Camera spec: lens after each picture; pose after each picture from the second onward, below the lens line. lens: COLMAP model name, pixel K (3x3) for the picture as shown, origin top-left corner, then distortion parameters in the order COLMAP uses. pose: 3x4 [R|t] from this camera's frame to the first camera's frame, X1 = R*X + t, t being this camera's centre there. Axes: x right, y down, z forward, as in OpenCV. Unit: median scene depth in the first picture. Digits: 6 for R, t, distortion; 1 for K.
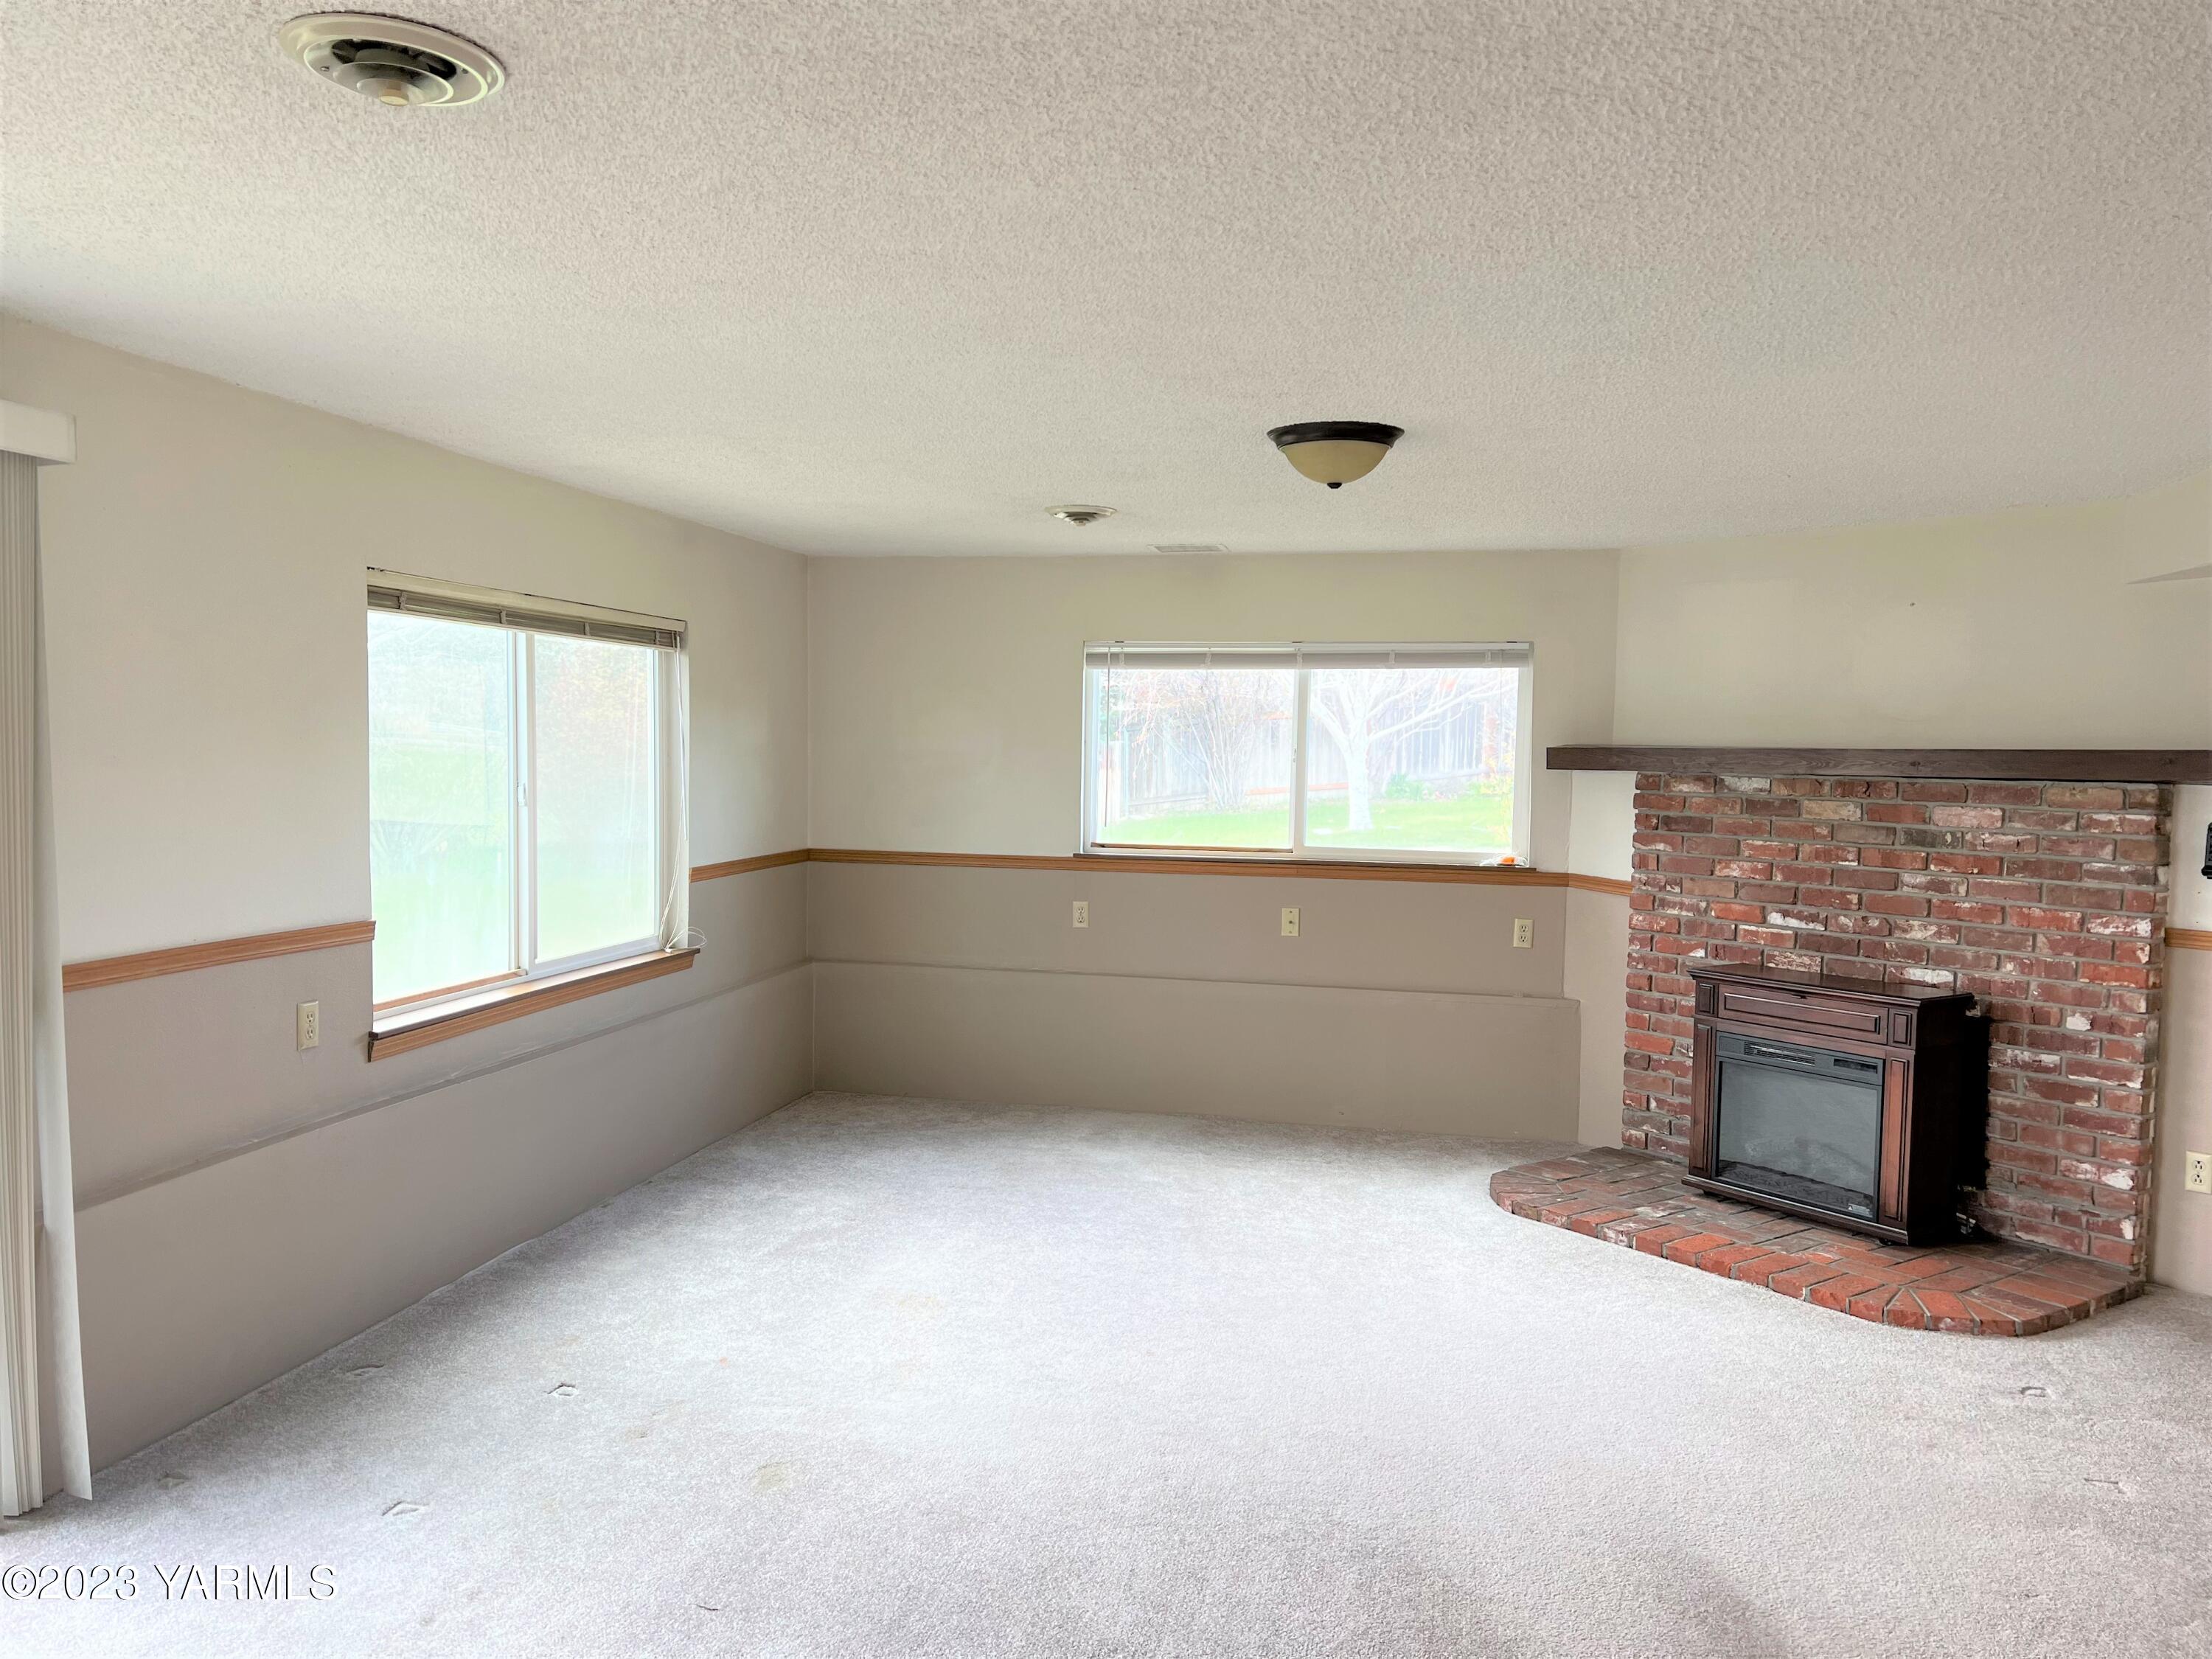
lens RADIAL K [[1675.7, 0, 1118.8], [0, 1675.7, 832.4], [0, 0, 1]] dist [0.068902, -0.079999]
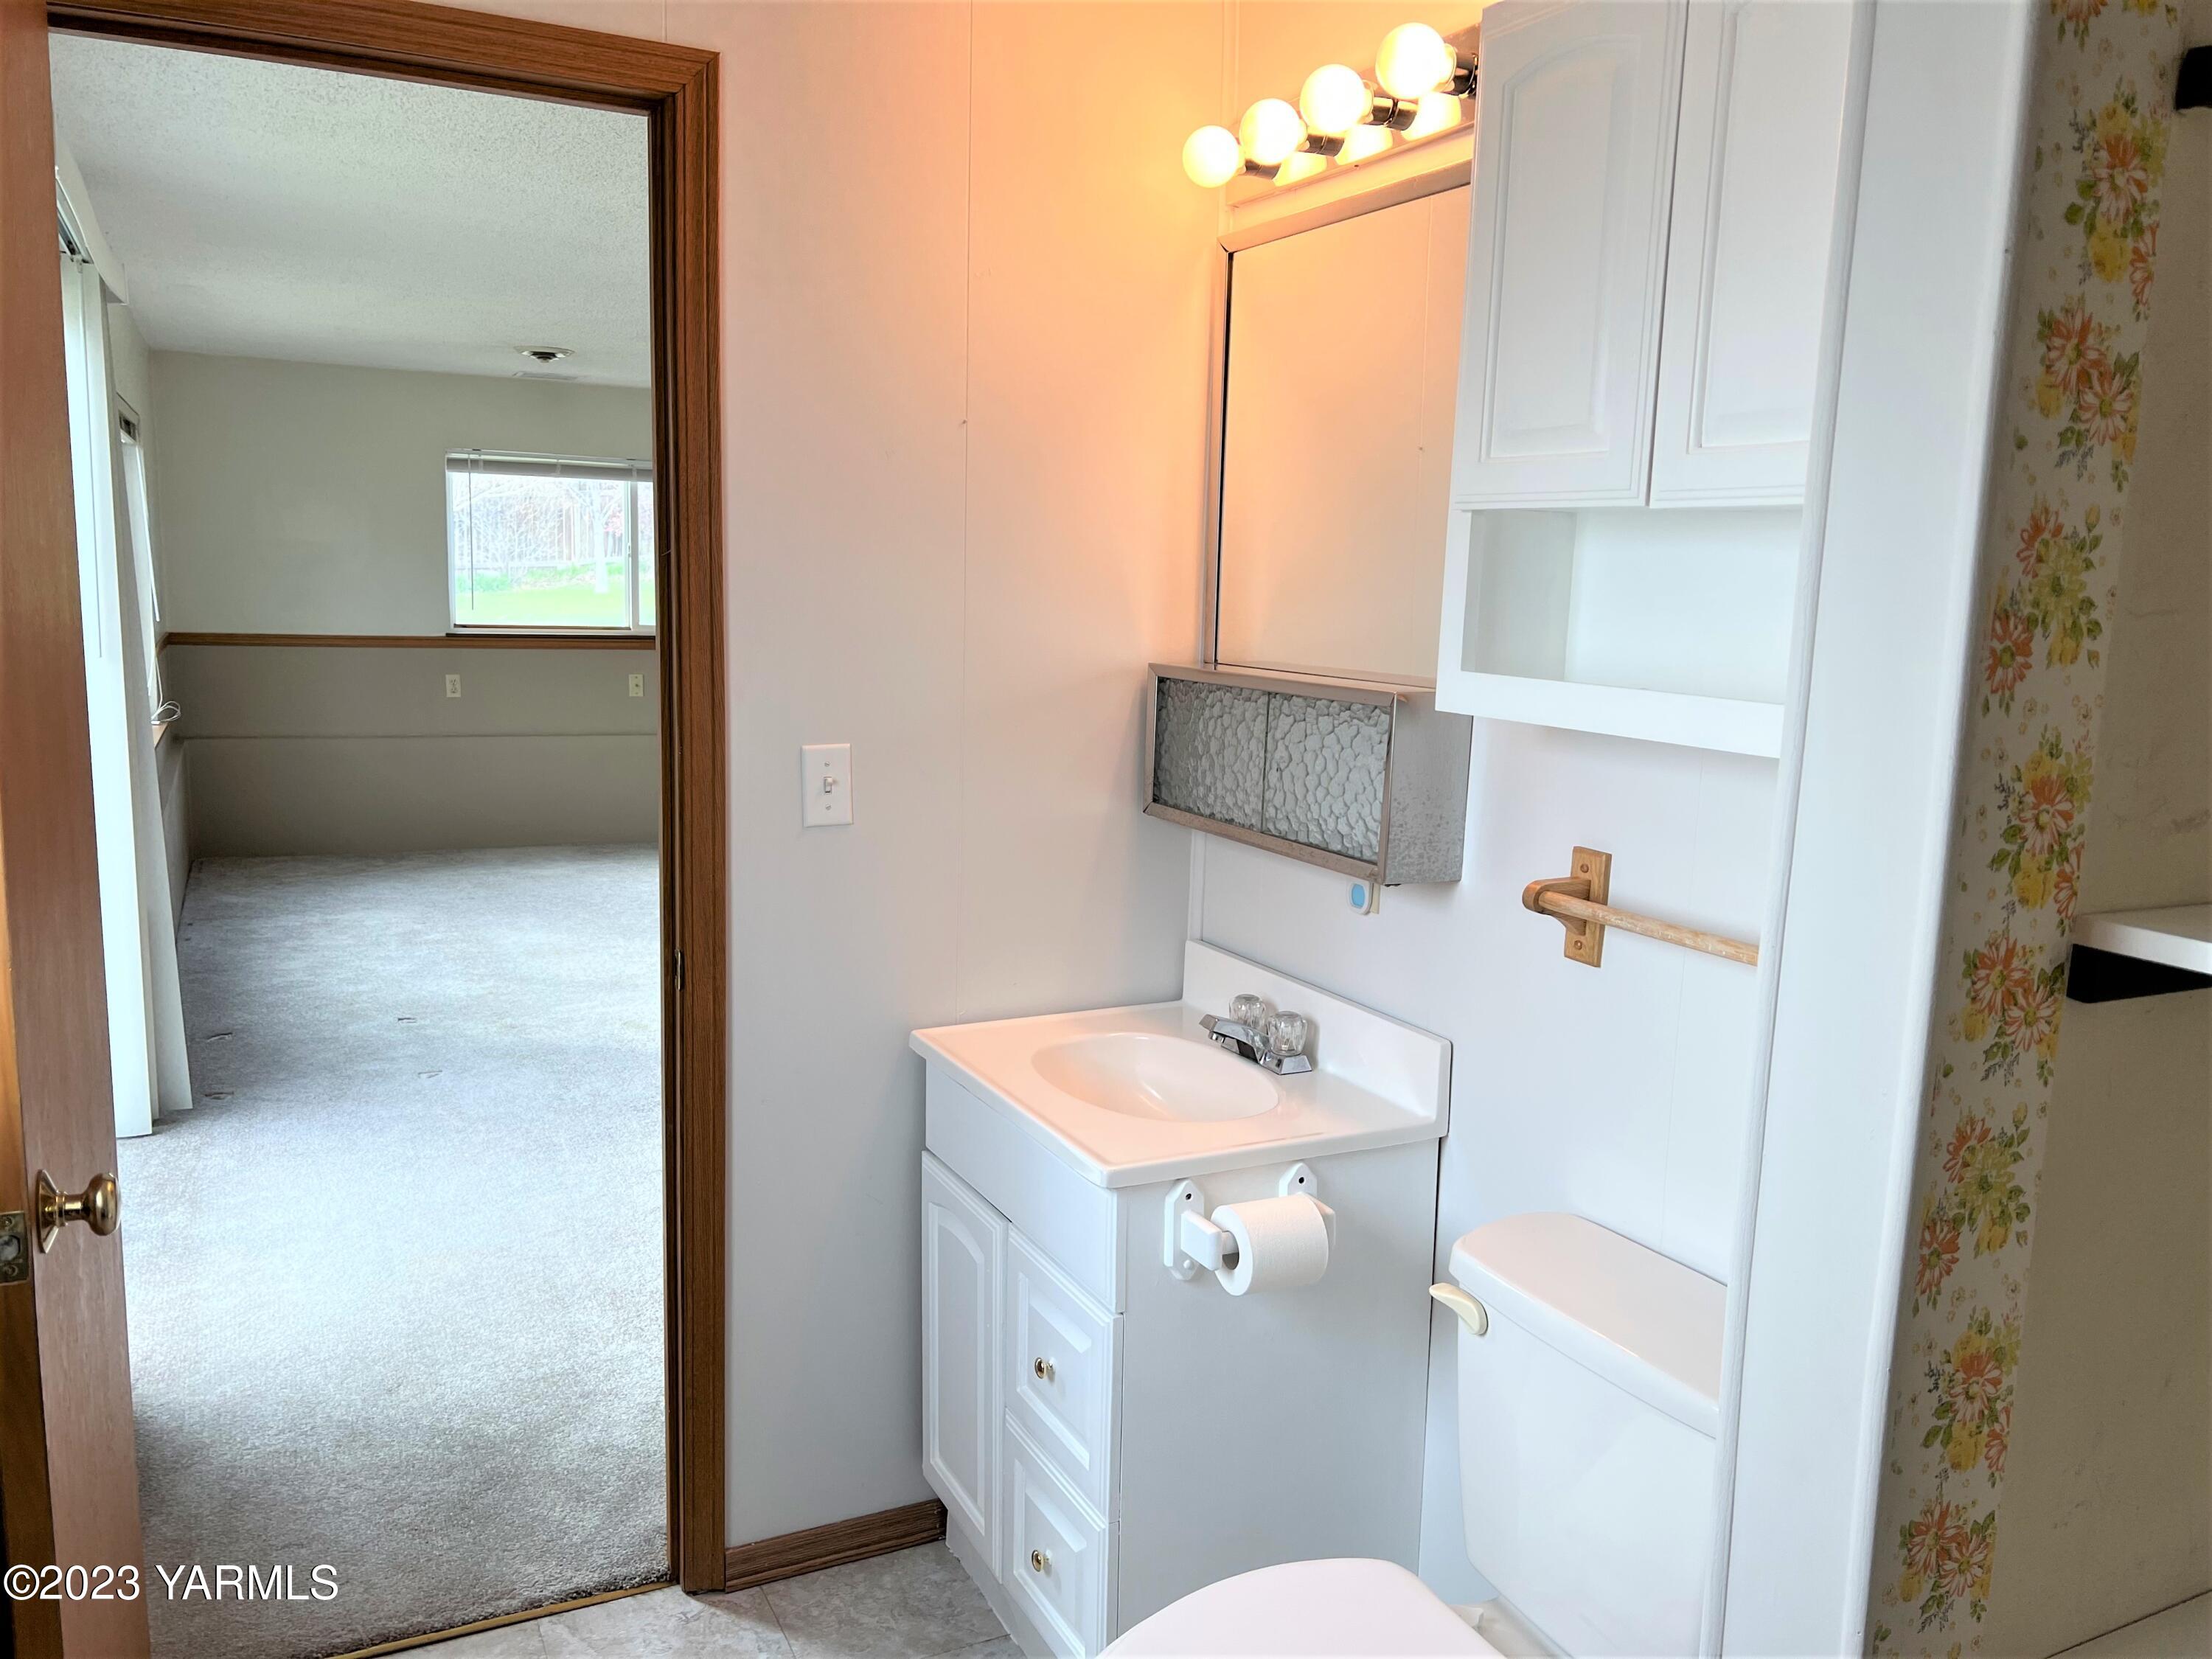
lens RADIAL K [[1675.7, 0, 1109.0], [0, 1675.7, 833.1], [0, 0, 1]] dist [0.068902, -0.079999]
pose [[0.789912, -0.087159, 0.606995, -0.719151], [0.013741, 0.992115, 0.124577, 0.019059], [-0.613066, -0.090064, 0.784881, -0.408861]]
